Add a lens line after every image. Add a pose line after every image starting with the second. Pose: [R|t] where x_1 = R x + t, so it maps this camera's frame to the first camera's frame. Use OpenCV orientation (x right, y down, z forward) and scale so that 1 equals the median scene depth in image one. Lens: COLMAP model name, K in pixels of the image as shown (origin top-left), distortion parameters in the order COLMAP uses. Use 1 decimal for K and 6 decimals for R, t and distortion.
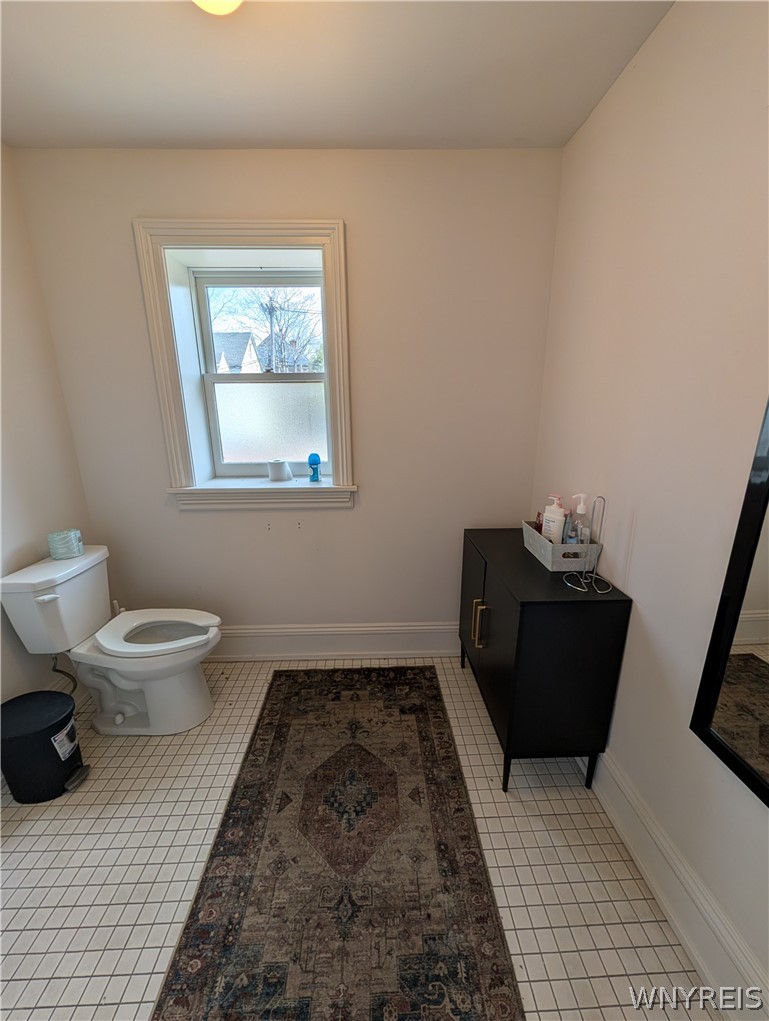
lens RADIAL K [[393.3, 0, 386.4], [0, 393.3, 513.0], [0, 0, 1]] dist [-0.000263, 0.000175]
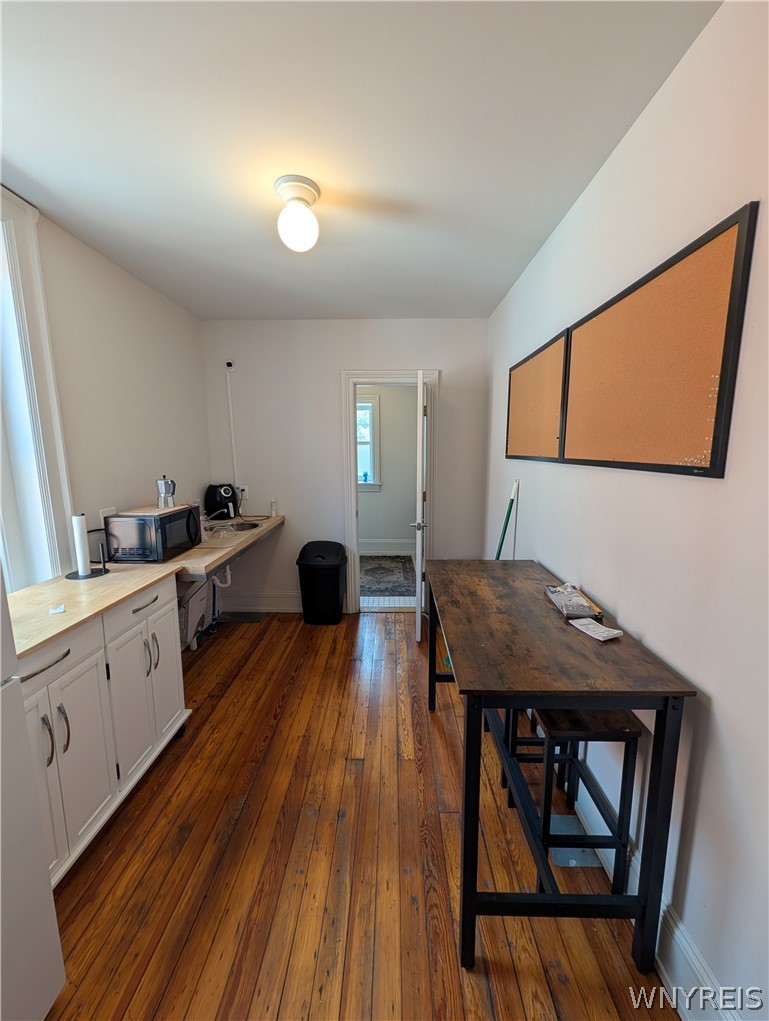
lens RADIAL K [[393.3, 0, 387.8], [0, 393.3, 508.7], [0, 0, 1]] dist [-0.000263, 0.000175]
pose [[0.999014, 0.007483, -0.043751, 0.092382], [-0.012804, 0.992368, -0.122647, 0.477078], [0.042499, 0.123087, 0.991486, -1.798893]]
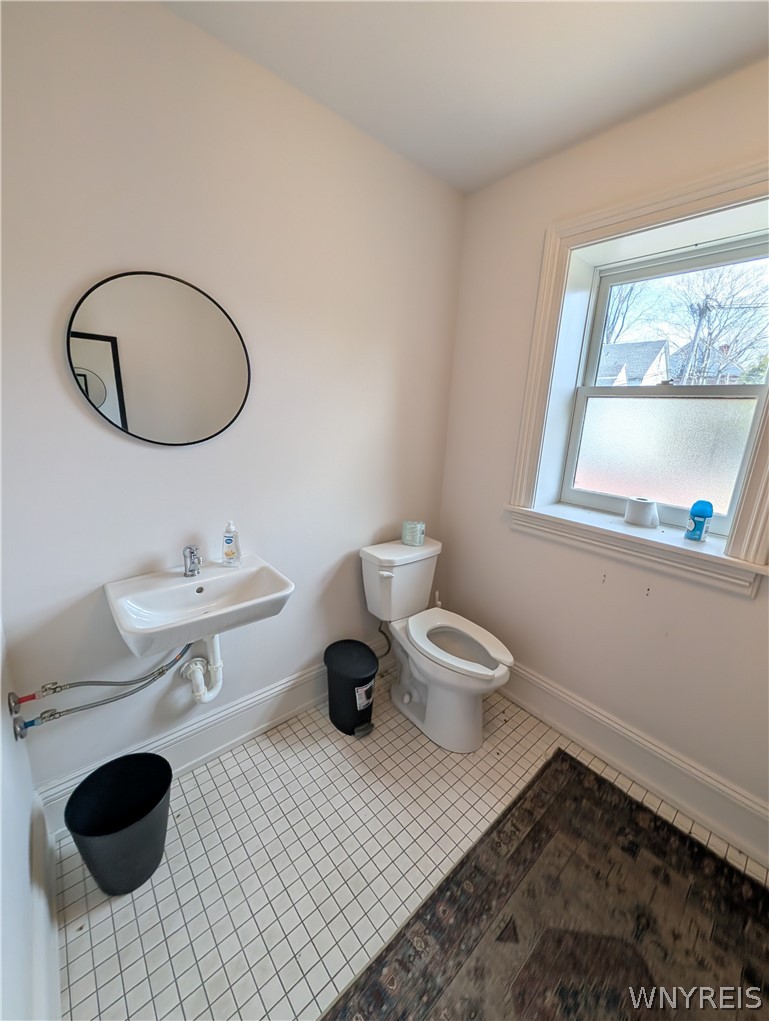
lens RADIAL K [[393.3, 0, 386.8], [0, 393.3, 508.9], [0, 0, 1]] dist [-0.000263, 0.000175]
pose [[0.630044, 0.229072, -0.742005, -0.023491], [-0.257525, 0.963065, 0.078651, -0.055386], [0.732616, 0.141532, 0.665765, 0.155669]]
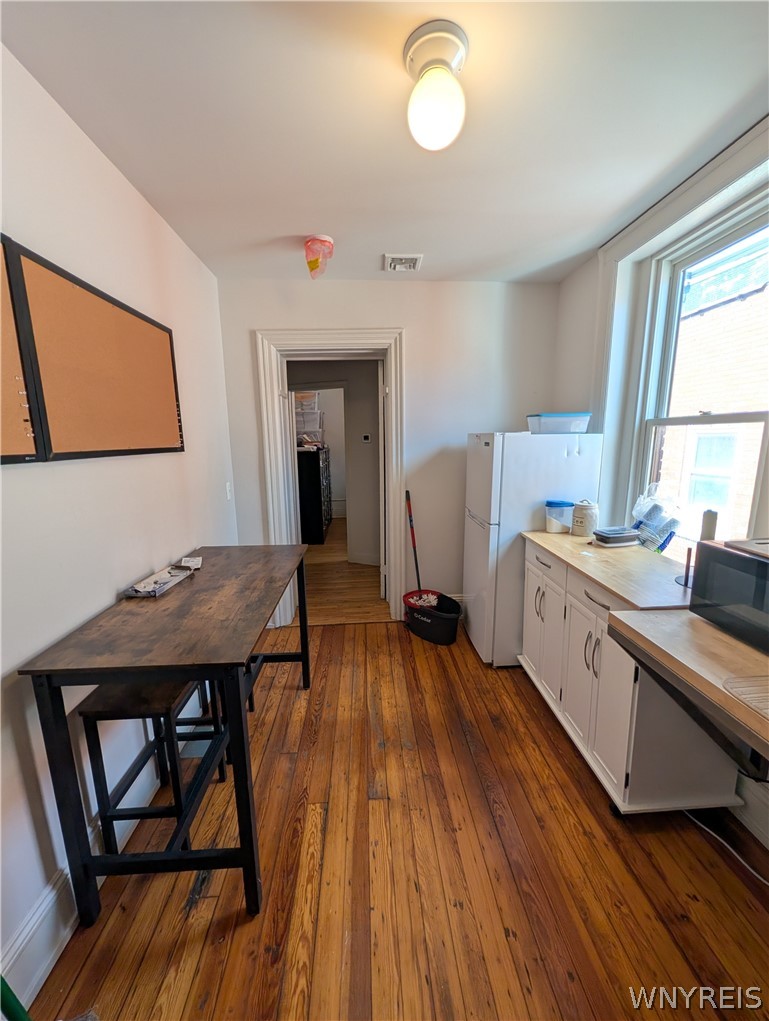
lens RADIAL K [[393.3, 0, 387.5], [0, 393.3, 510.0], [0, 0, 1]] dist [-0.000263, 0.000175]
pose [[-0.999426, 0.022376, -0.025427, -0.172199], [0.008812, 0.896631, 0.442690, -0.373418], [0.032704, 0.442212, -0.896314, 1.265757]]
